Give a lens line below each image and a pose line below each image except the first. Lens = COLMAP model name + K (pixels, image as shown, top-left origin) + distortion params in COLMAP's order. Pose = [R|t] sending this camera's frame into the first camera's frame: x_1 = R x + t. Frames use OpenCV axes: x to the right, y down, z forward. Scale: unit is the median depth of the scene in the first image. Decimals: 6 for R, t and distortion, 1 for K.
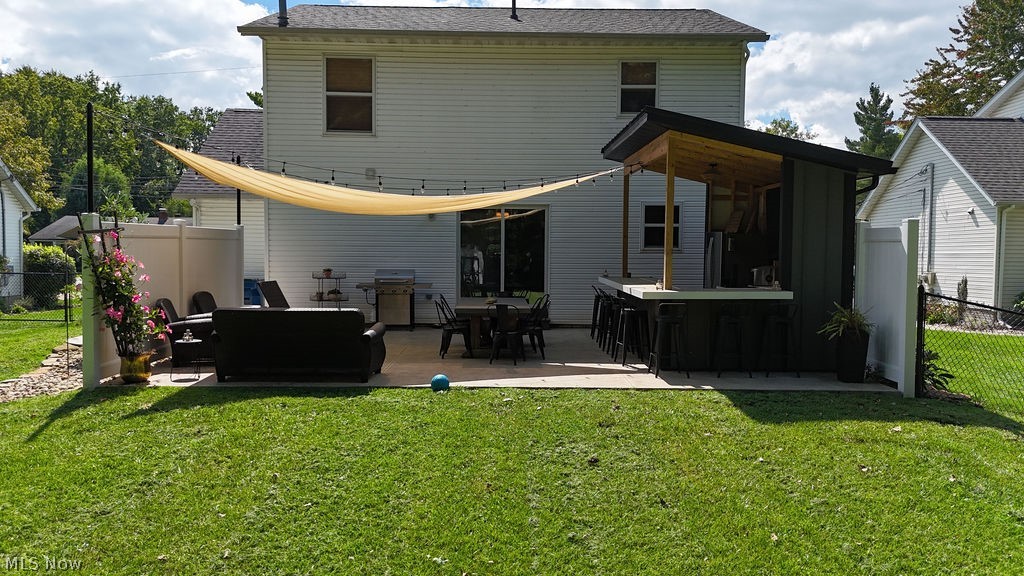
lens RADIAL K [[754.1, 0, 512.0], [0, 754.1, 288.0], [0, 0, 1]] dist [0.090490, -0.119493]
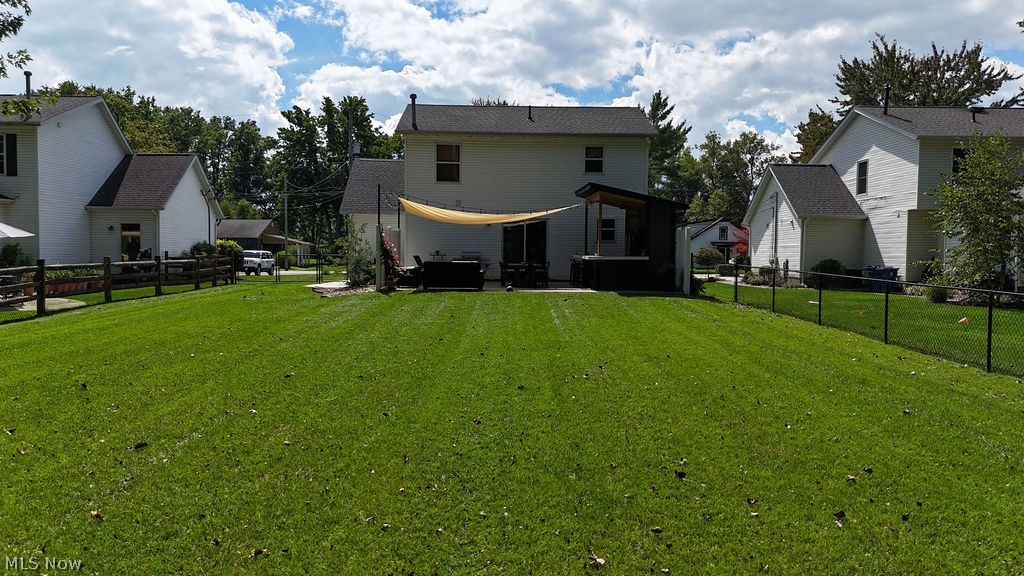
lens RADIAL K [[754.1, 0, 512.0], [0, 754.1, 288.0], [0, 0, 1]] dist [0.090490, -0.119493]
pose [[0.999923, 0.001252, 0.012355, -0.071411], [-0.001245, 0.999999, -0.000552, 0.072370], [-0.012355, 0.000537, 0.999924, -0.971913]]
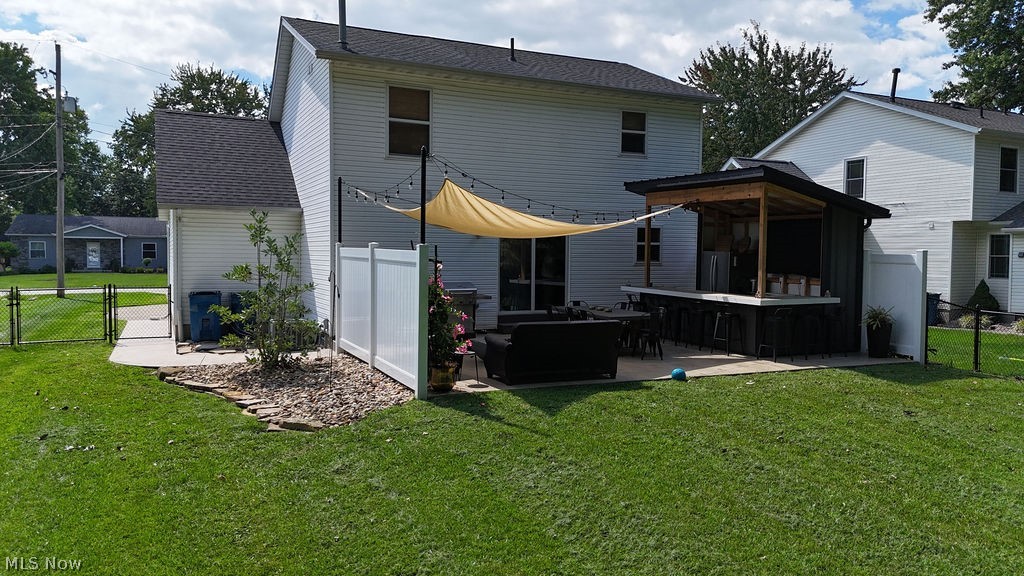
lens RADIAL K [[754.1, 0, 512.0], [0, 754.1, 288.0], [0, 0, 1]] dist [0.090490, -0.119493]
pose [[0.910251, -0.017726, 0.413678, -0.531528], [0.016532, 0.999842, 0.006466, -0.022180], [-0.413727, 0.000953, 0.910400, -0.041762]]
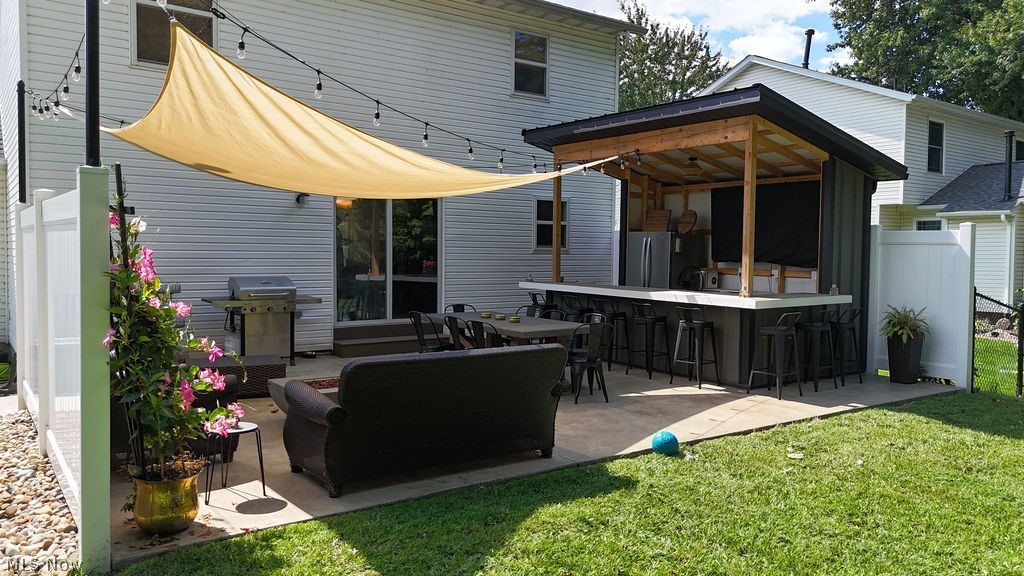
lens RADIAL K [[754.1, 0, 512.0], [0, 754.1, 288.0], [0, 0, 1]] dist [0.090490, -0.119493]
pose [[0.817287, -0.025305, 0.575675, -0.361695], [0.023731, 0.999666, 0.010253, -0.016266], [-0.575742, 0.005282, 0.817614, 0.302604]]
